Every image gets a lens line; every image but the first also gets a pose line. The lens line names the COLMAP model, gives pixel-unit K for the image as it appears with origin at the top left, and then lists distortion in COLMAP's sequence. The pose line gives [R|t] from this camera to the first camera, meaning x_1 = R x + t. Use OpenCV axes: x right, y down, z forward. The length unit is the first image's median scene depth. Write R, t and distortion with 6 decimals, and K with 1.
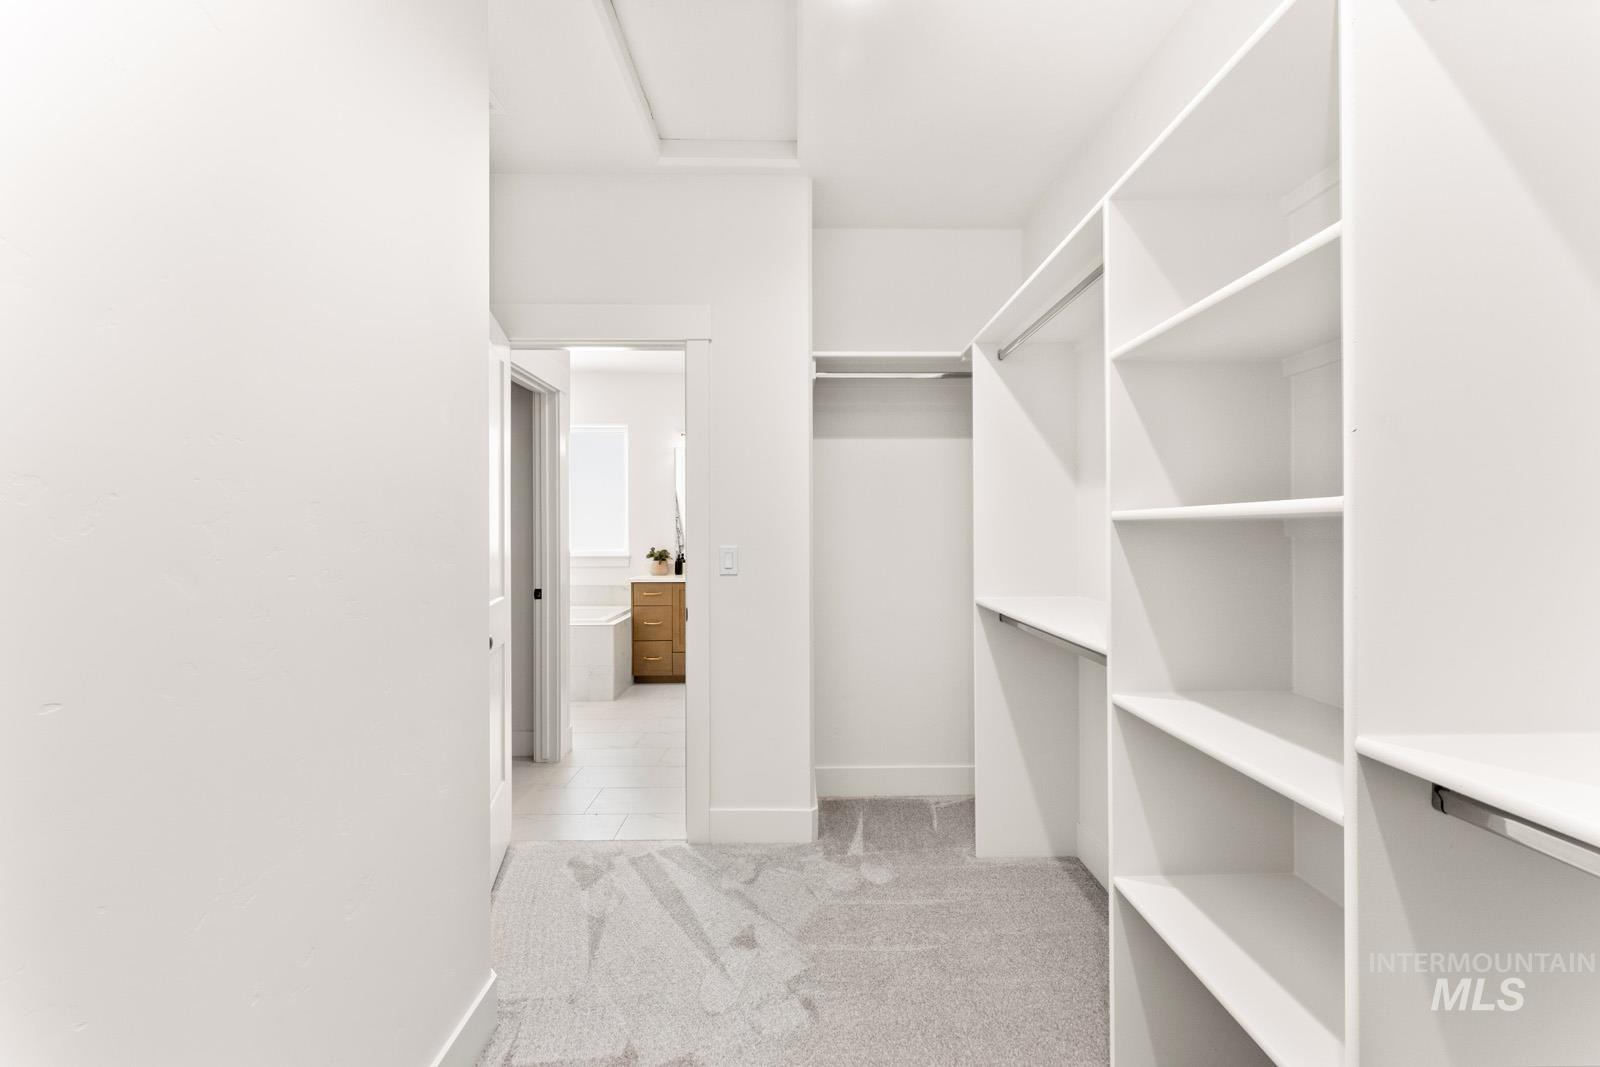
lens RADIAL K [[641.7, 0, 800.3], [0, 641.7, 527.5], [0, 0, 1]] dist [-0.003166, -0.000150]
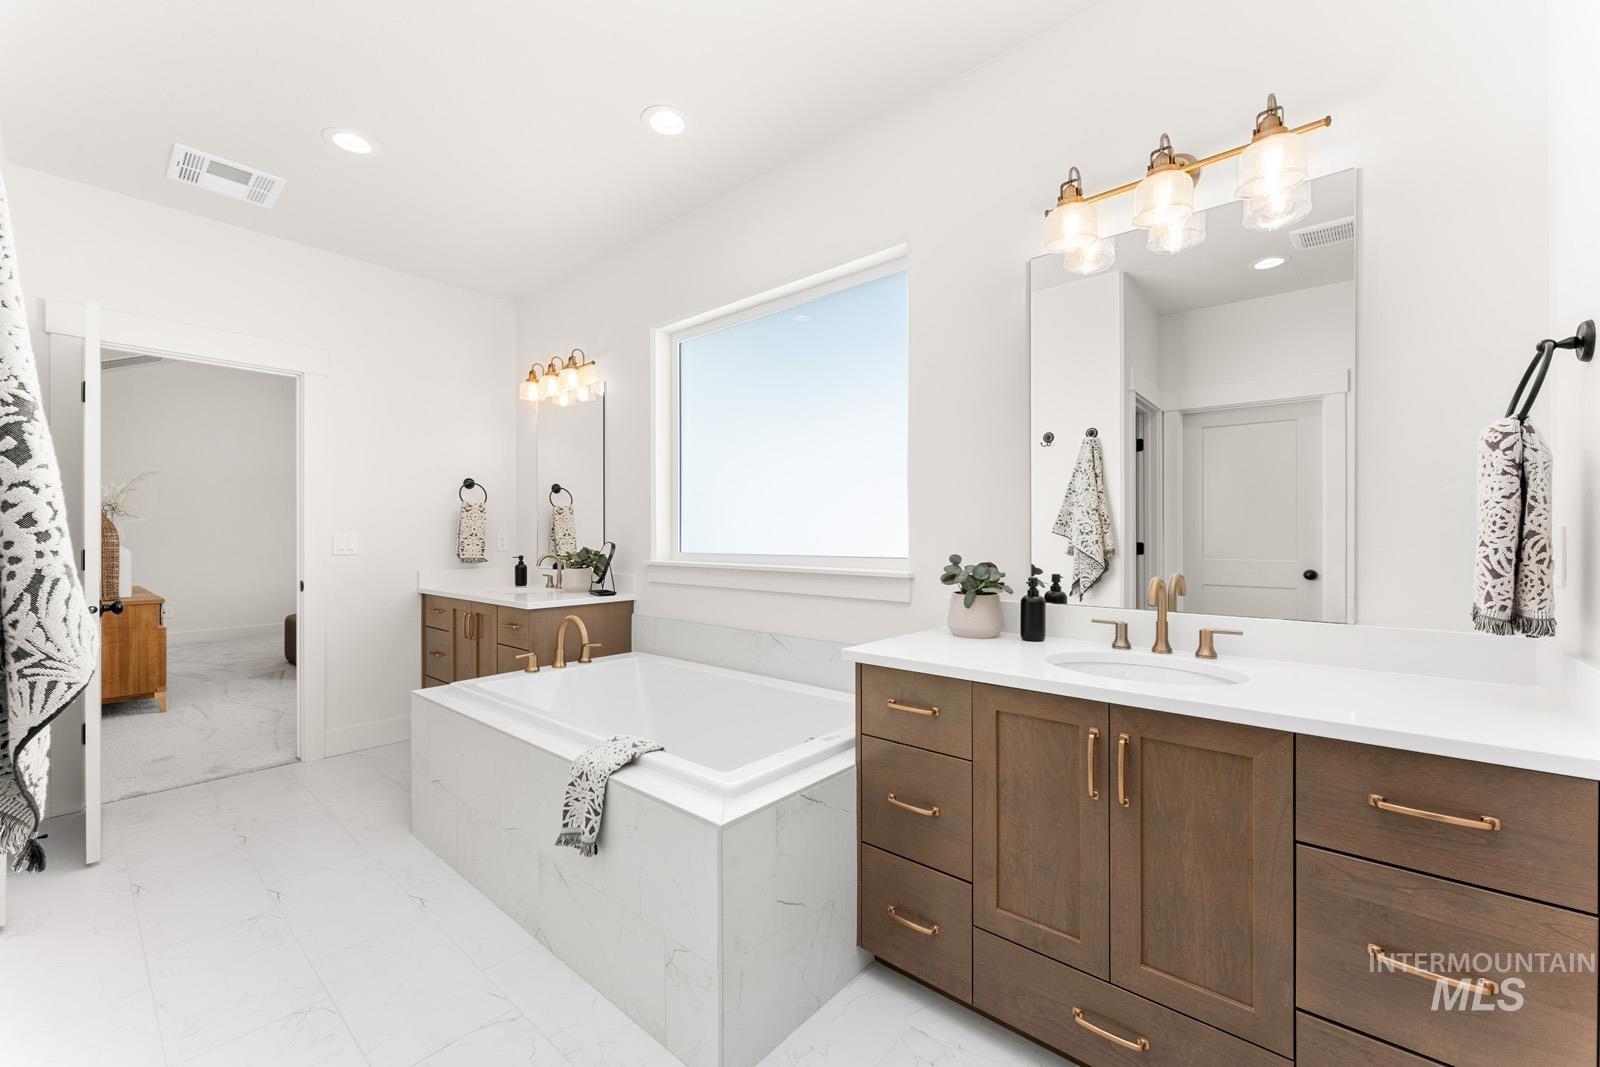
lens RADIAL K [[641.7, 0, 795.3], [0, 641.7, 531.0], [0, 0, 1]] dist [-0.003166, -0.000150]
pose [[0.742722, -0.000004, -0.669600, -0.064890], [-0.005079, 0.999971, -0.005640, 0.021202], [0.669581, 0.007590, 0.742700, 0.689856]]
